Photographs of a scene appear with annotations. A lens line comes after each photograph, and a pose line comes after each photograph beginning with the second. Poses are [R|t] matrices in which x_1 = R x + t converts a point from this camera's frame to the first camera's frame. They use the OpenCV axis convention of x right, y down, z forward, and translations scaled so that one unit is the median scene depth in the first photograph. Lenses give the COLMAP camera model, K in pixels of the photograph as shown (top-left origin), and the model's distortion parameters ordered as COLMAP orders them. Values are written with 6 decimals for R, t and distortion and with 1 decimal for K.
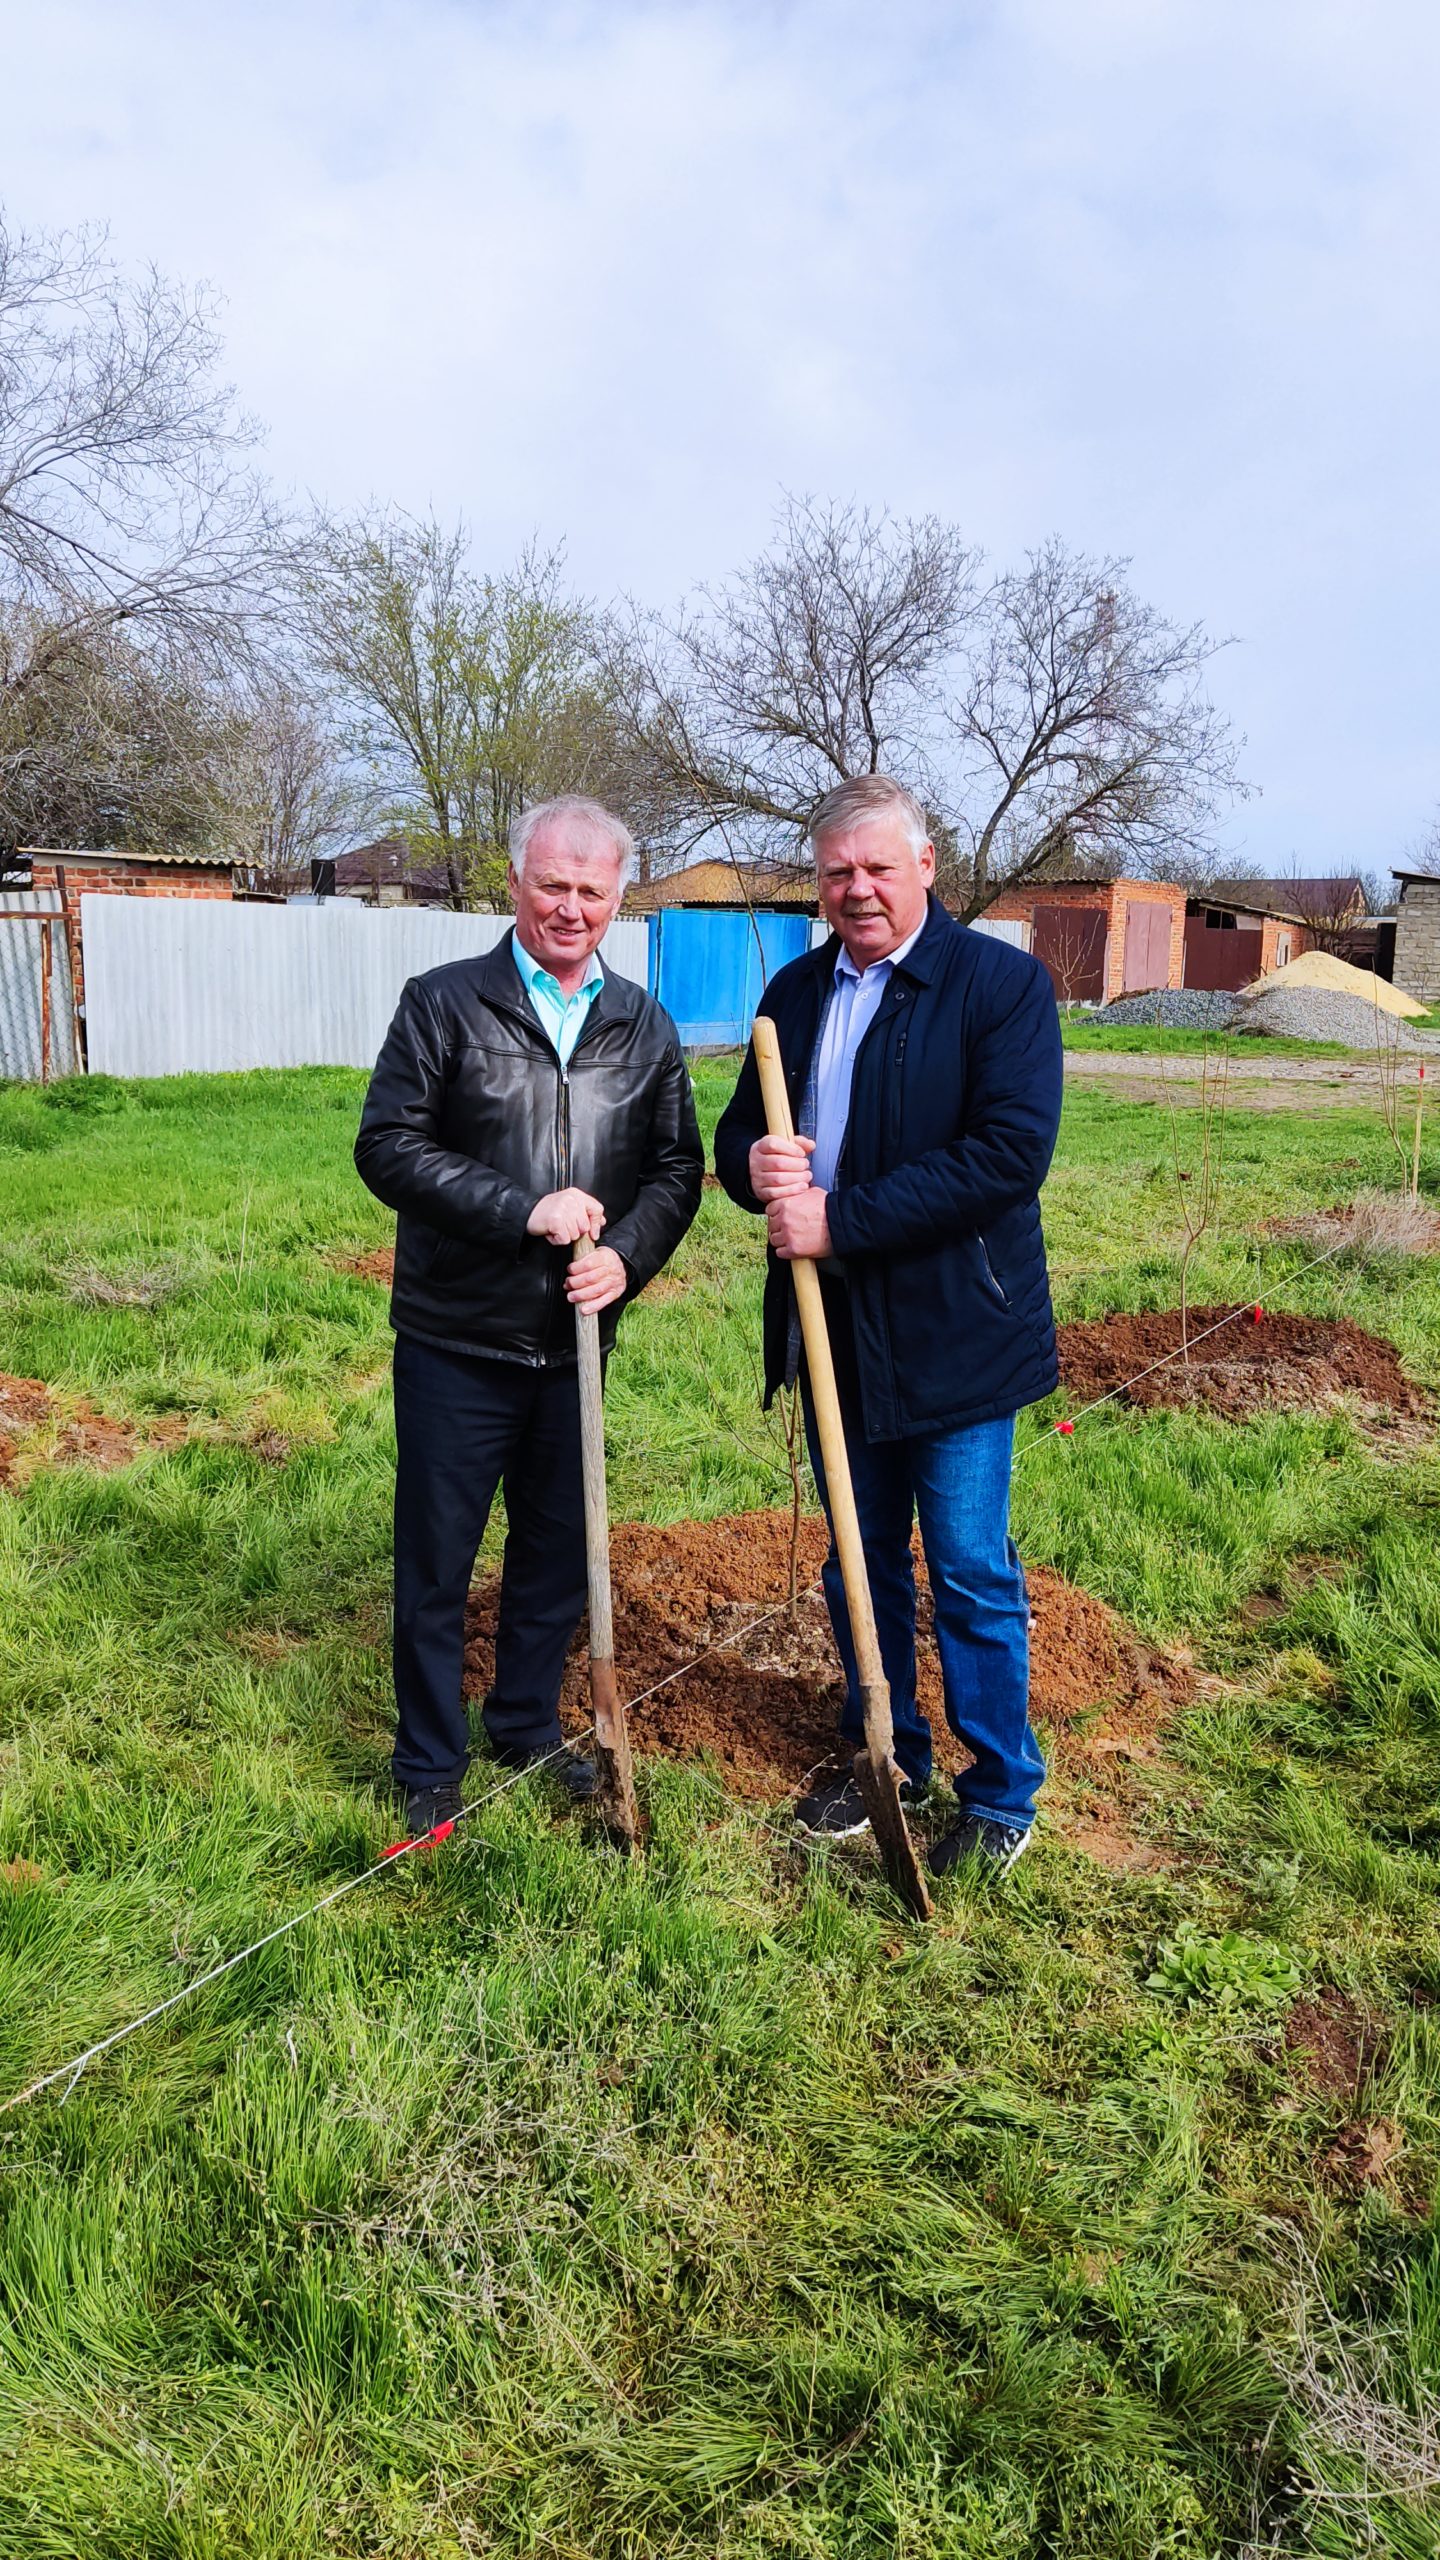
lens RADIAL K [[1967.1, 0, 720.0], [0, 1967.1, 1280.0], [0, 0, 1]] dist [0.117756, -0.185491]
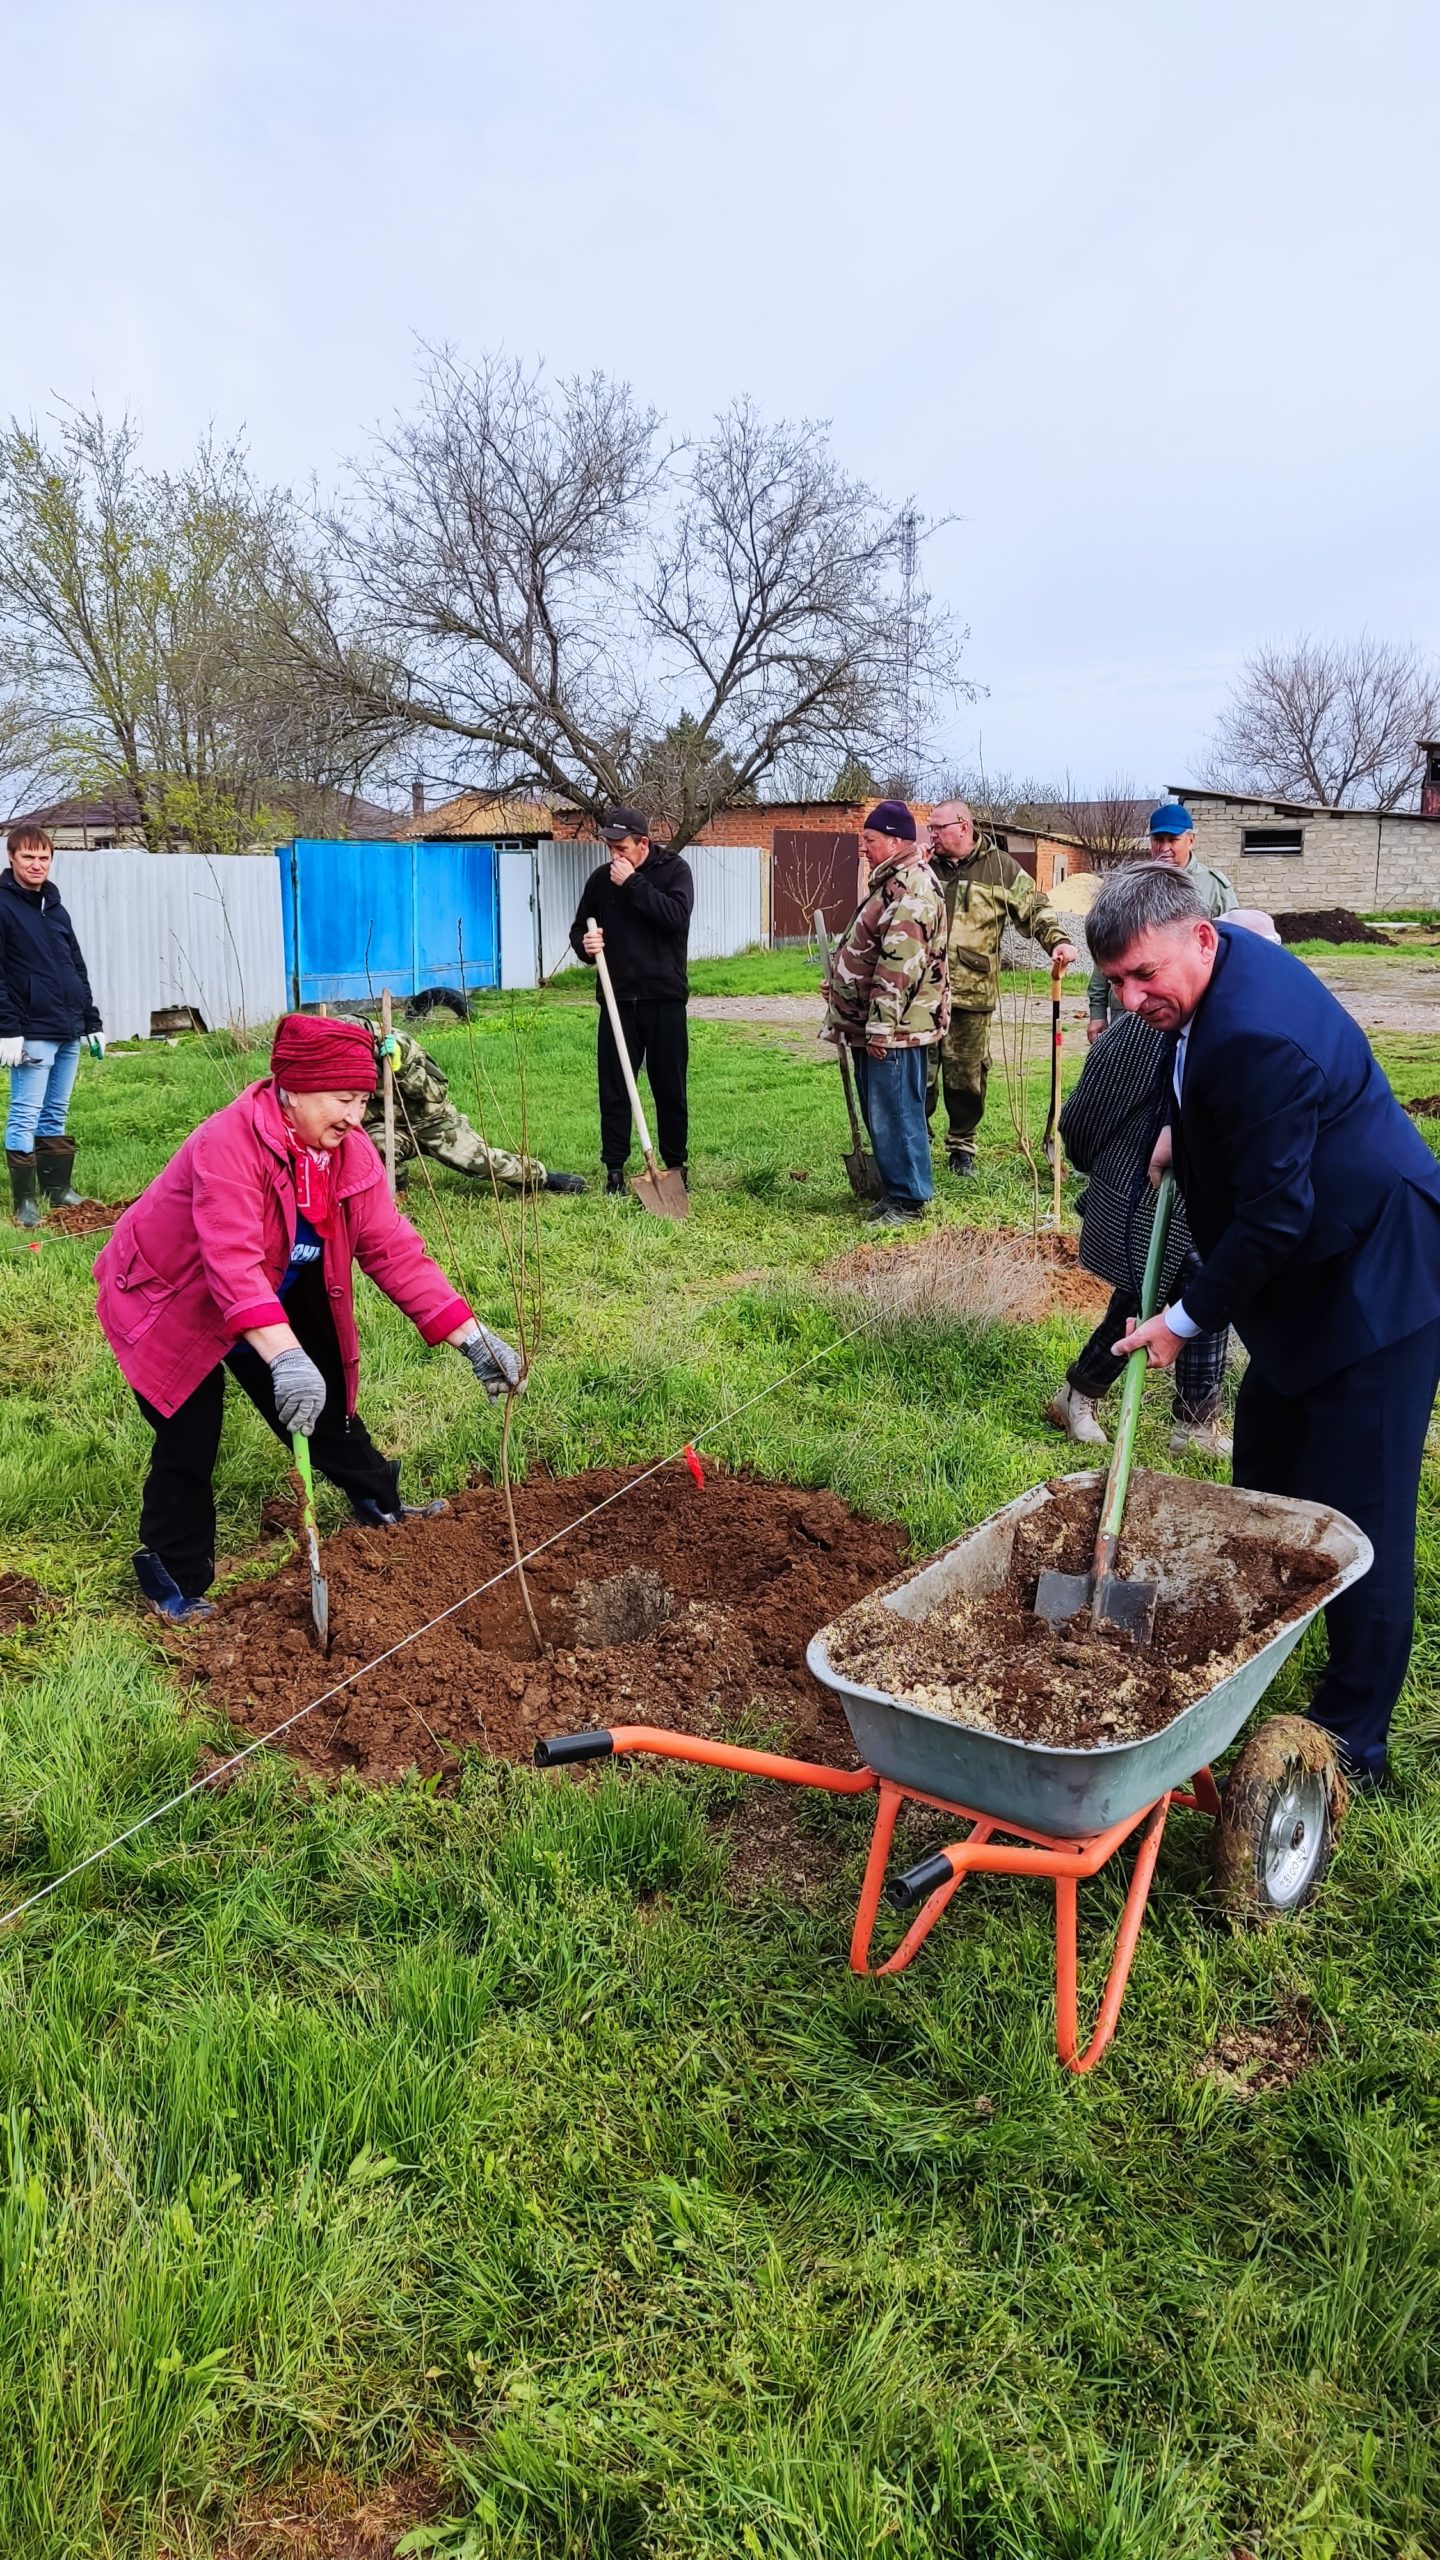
lens RADIAL K [[1967.1, 0, 720.0], [0, 1967.1, 1280.0], [0, 0, 1]] dist [0.117756, -0.185491]
pose [[0.995829, -0.043451, 0.080226, 0.066019], [0.040898, 0.998612, 0.033193, -0.018003], [-0.081557, -0.029774, 0.996224, 0.116552]]
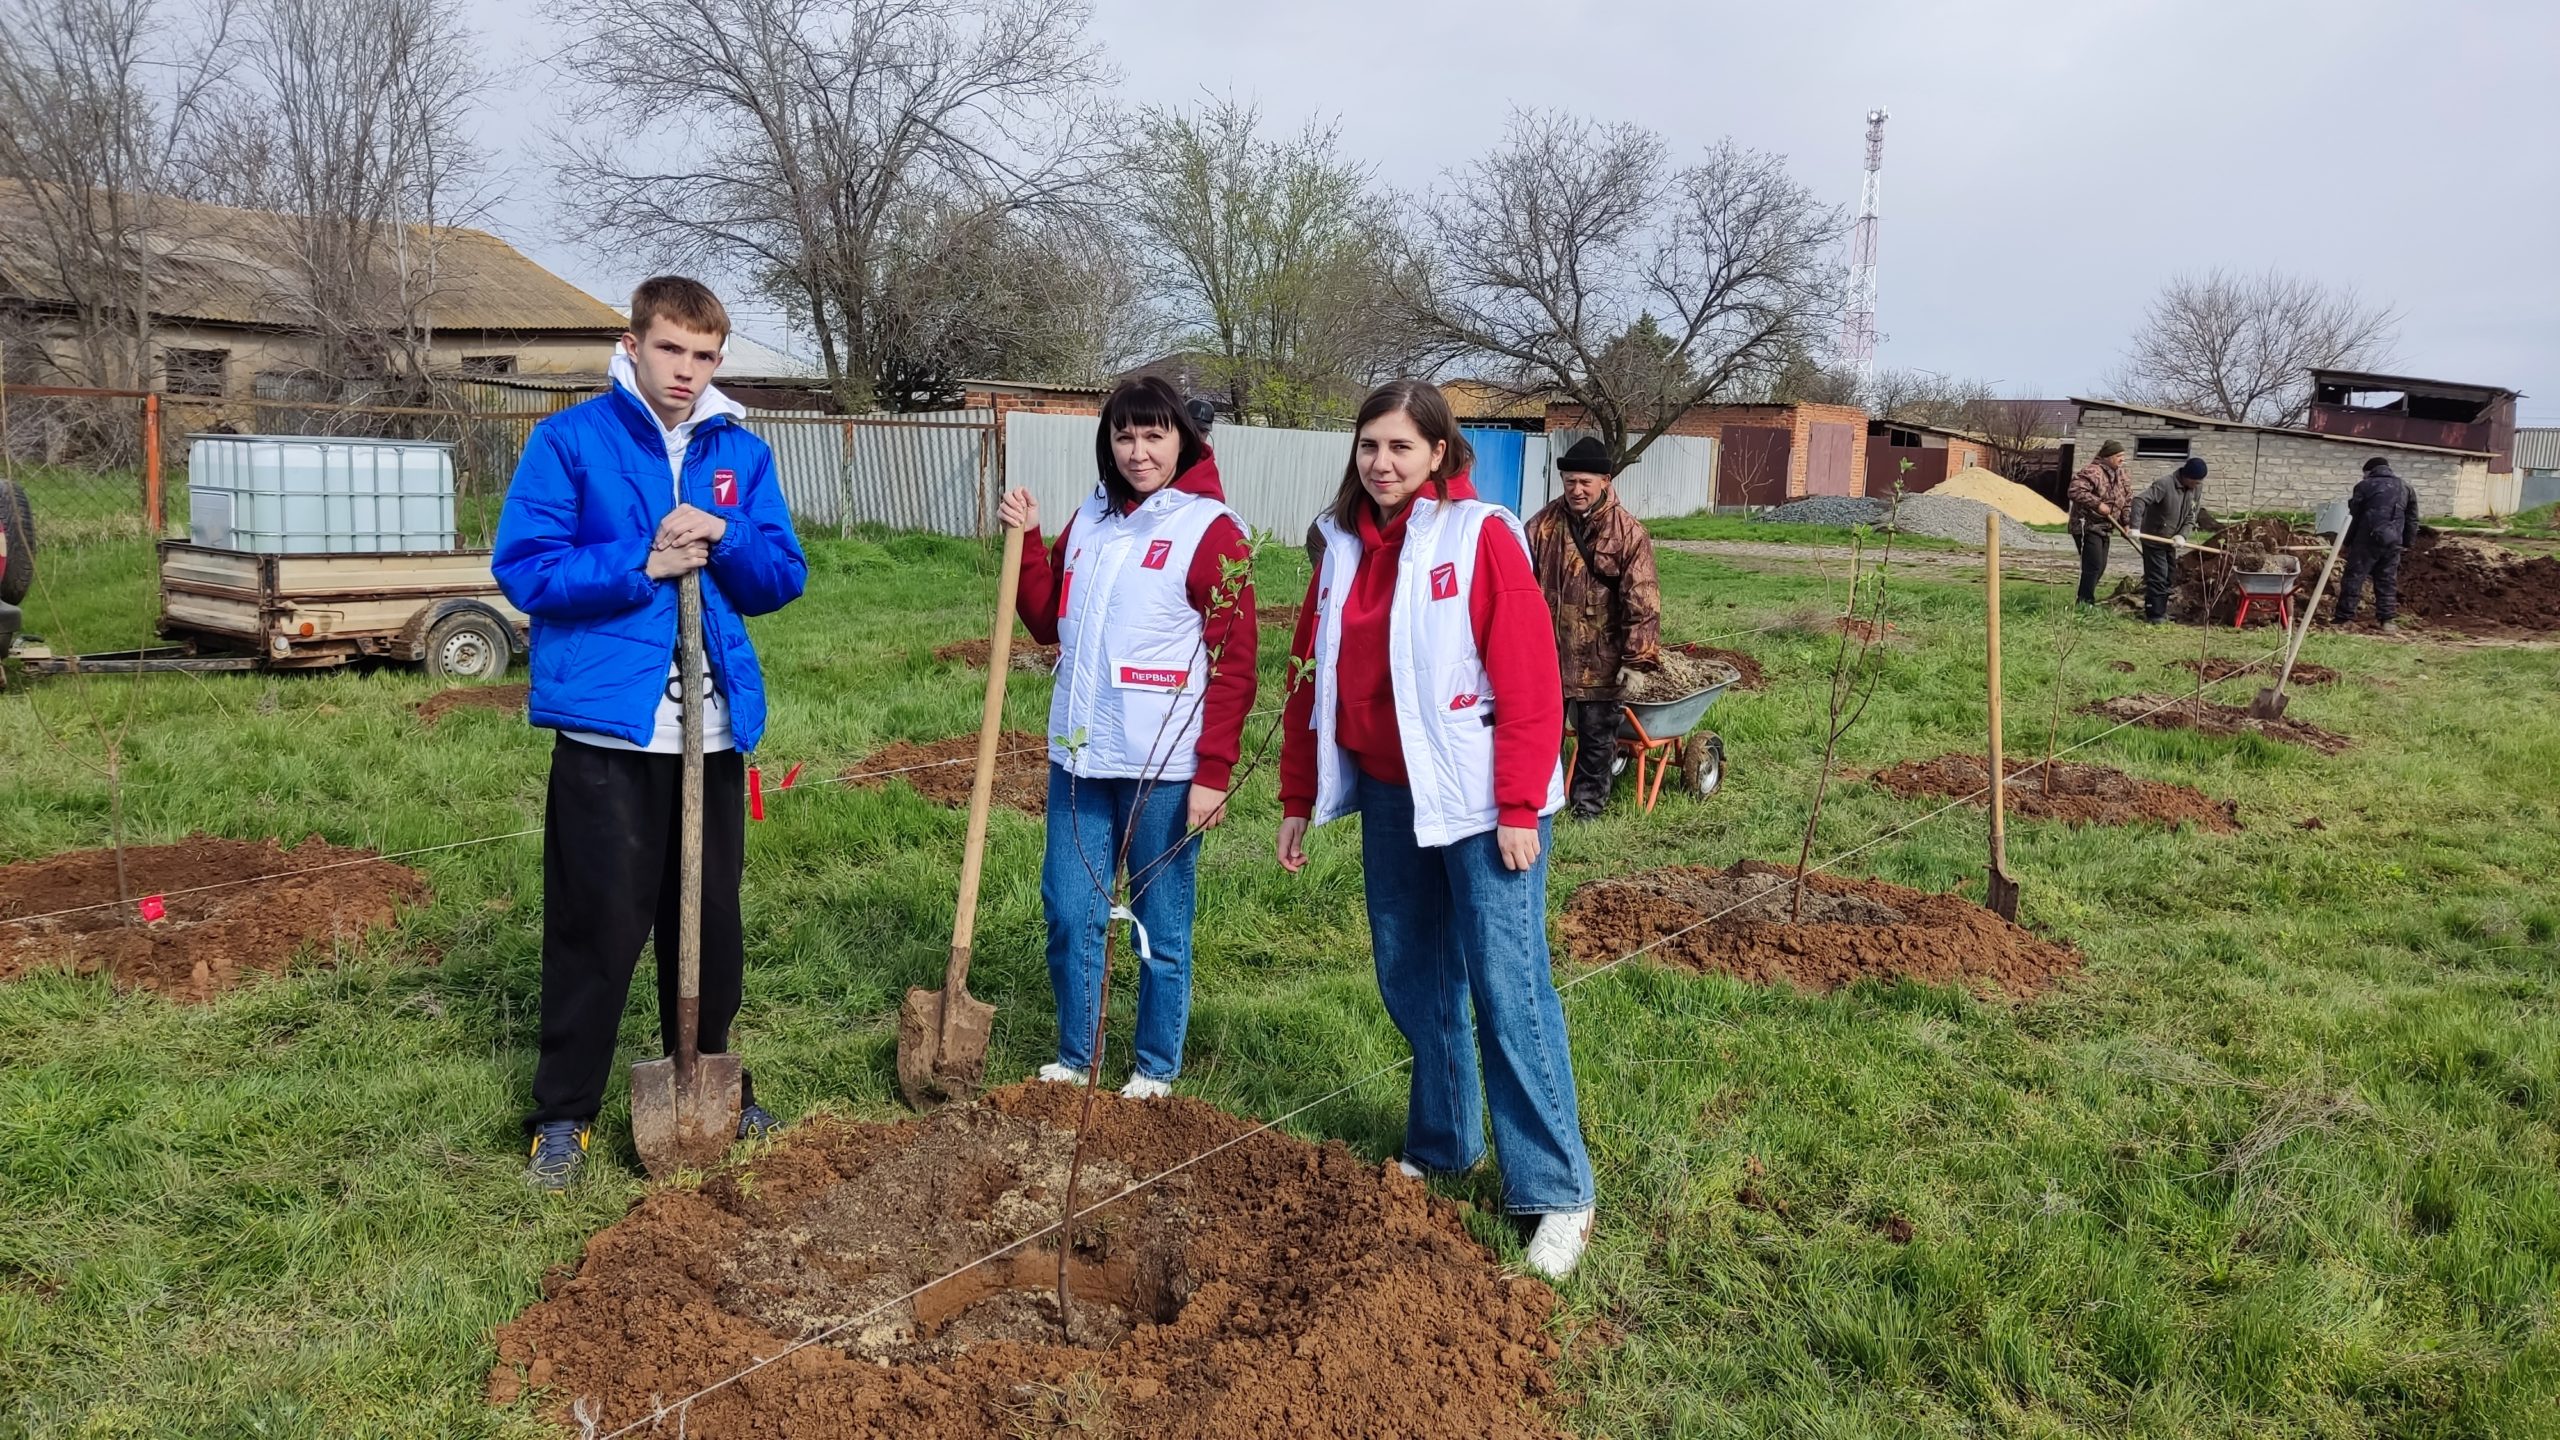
lens RADIAL K [[1967.1, 0, 1280.1], [0, 1967.1, 732.4], [0, 0, 1]] dist [0.117756, -0.185491]
pose [[0.994931, 0.029354, -0.096183, 0.017345], [-0.032087, 0.999120, -0.026998, 0.045599], [0.095306, 0.029947, 0.994997, -0.256816]]
